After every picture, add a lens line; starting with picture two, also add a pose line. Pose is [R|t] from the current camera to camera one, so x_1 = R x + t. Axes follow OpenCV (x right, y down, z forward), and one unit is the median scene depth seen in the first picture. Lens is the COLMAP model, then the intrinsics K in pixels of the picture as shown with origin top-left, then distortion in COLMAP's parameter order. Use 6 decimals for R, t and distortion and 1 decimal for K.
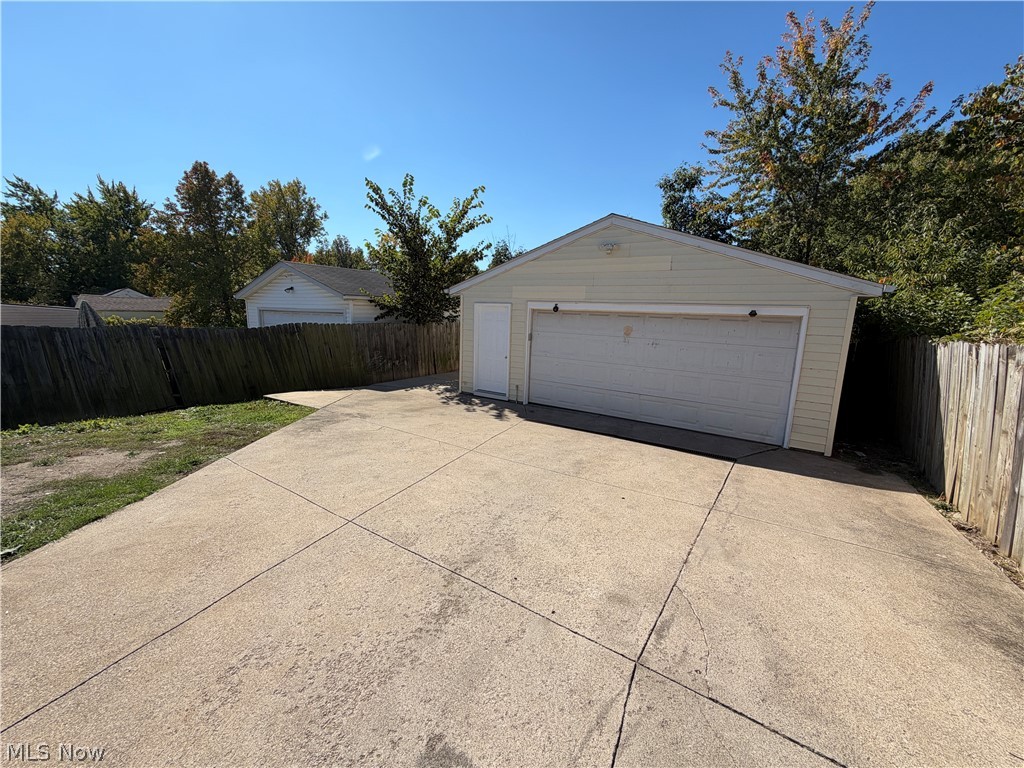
lens RADIAL K [[408.8, 0, 509.8], [0, 408.8, 382.0], [0, 0, 1]] dist [-0.000351, 0.000210]
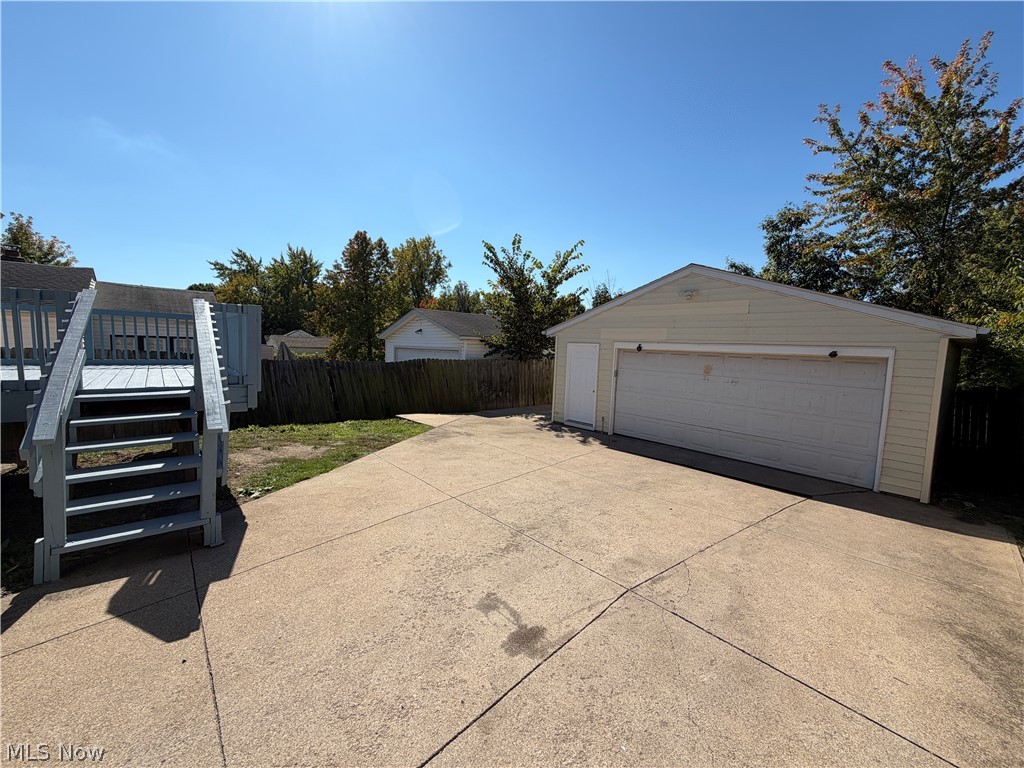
lens RADIAL K [[408.1, 0, 509.8], [0, 408.1, 380.6], [0, 0, 1]] dist [-0.001933, 0.000085]
pose [[0.966463, 0.024598, -0.255624, 0.045804], [-0.048248, 0.995069, -0.086664, 0.015285], [0.252231, 0.096091, 0.962884, -0.108512]]
